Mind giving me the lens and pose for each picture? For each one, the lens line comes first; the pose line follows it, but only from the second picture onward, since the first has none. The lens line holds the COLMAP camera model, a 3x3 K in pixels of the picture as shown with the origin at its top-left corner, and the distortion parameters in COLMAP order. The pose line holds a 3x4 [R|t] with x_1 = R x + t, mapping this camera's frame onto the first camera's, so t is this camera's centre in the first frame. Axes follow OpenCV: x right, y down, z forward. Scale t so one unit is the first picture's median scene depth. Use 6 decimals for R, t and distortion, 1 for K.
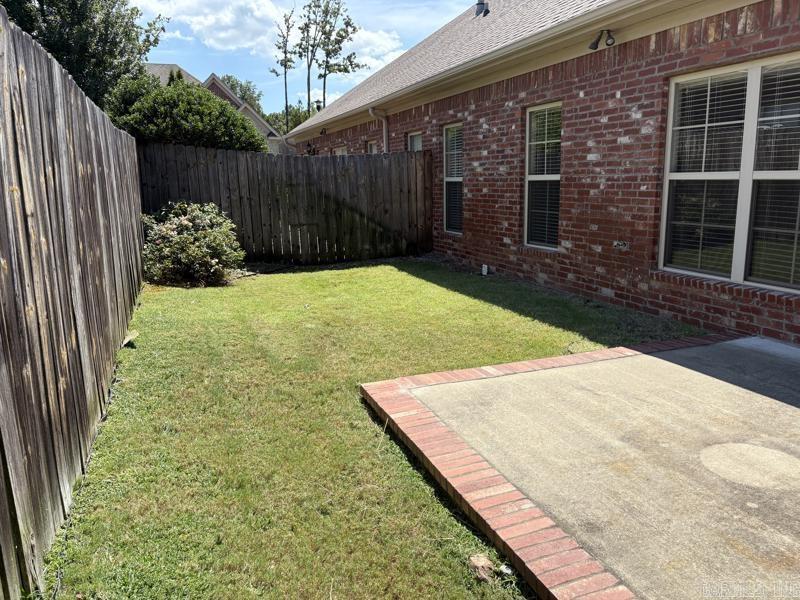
lens RADIAL K [[607.0, 0, 396.2], [0, 607.0, 299.3], [0, 0, 1]] dist [0.053177, -0.056670]
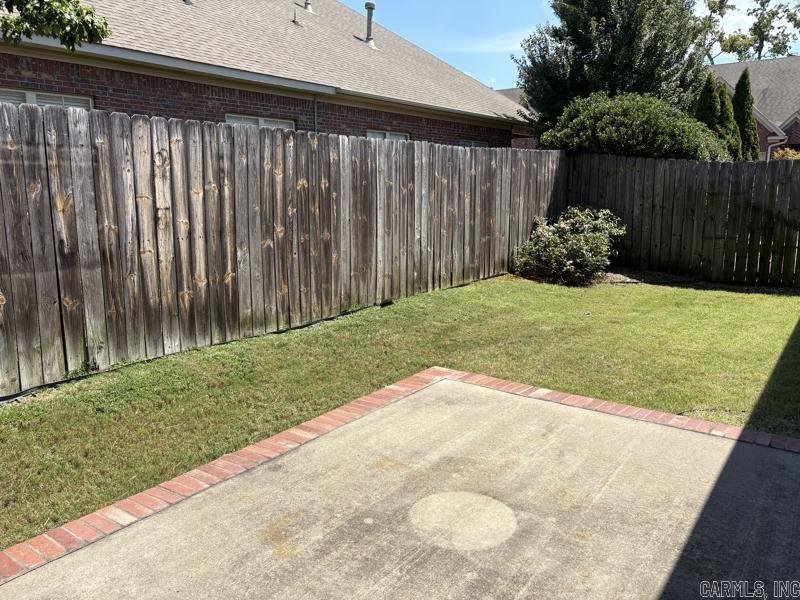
lens RADIAL K [[607.0, 0, 396.2], [0, 607.0, 299.3], [0, 0, 1]] dist [0.053177, -0.056670]
pose [[0.546722, 0.171455, -0.819572, 0.739522], [-0.172406, 0.980888, 0.090193, -0.071609], [0.819373, 0.091989, 0.565833, 0.222801]]
